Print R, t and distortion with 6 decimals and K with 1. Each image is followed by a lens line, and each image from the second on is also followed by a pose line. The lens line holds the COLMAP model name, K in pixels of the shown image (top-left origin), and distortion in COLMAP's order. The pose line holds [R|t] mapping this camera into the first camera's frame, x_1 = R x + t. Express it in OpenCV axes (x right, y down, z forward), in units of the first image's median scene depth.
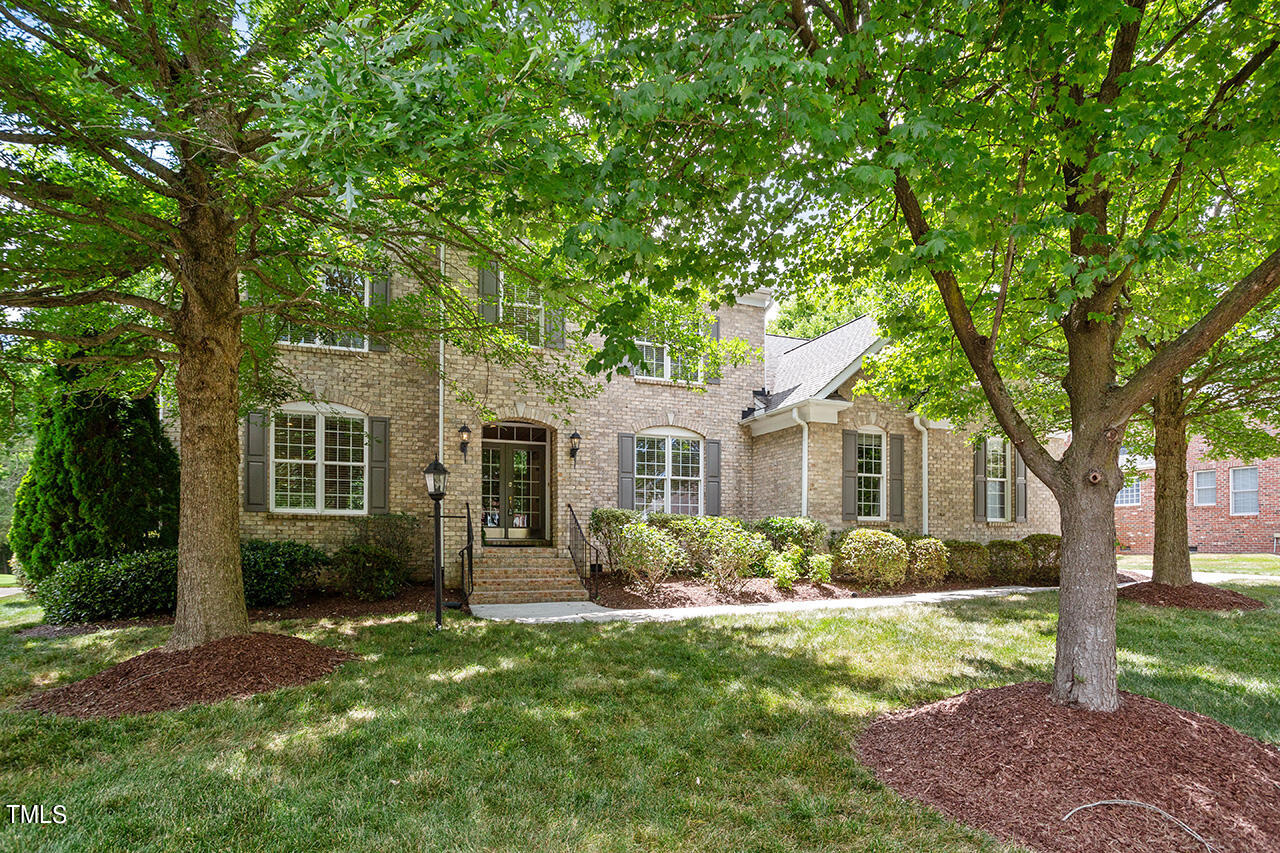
lens RADIAL K [[616.8, 0, 638.0], [0, 616.8, 444.3], [0, 0, 1]] dist [-0.000736, 0.000399]
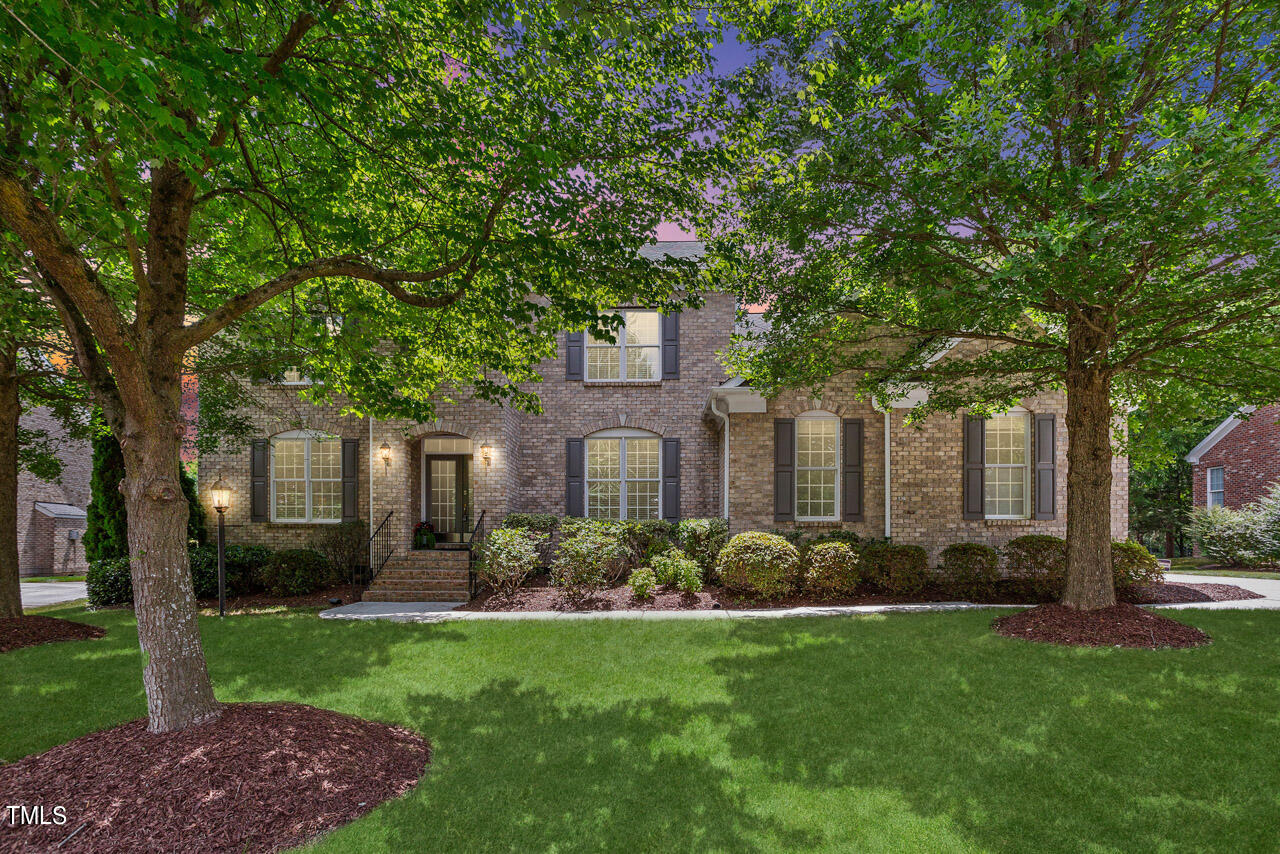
lens RADIAL K [[616.8, 0, 638.0], [0, 616.8, 444.8], [0, 0, 1]] dist [-0.000736, 0.000399]
pose [[0.926592, -0.060929, -0.371100, 0.484770], [0.060047, 0.998098, -0.013942, 0.014668], [0.371243, -0.009365, 0.928488, 0.109726]]
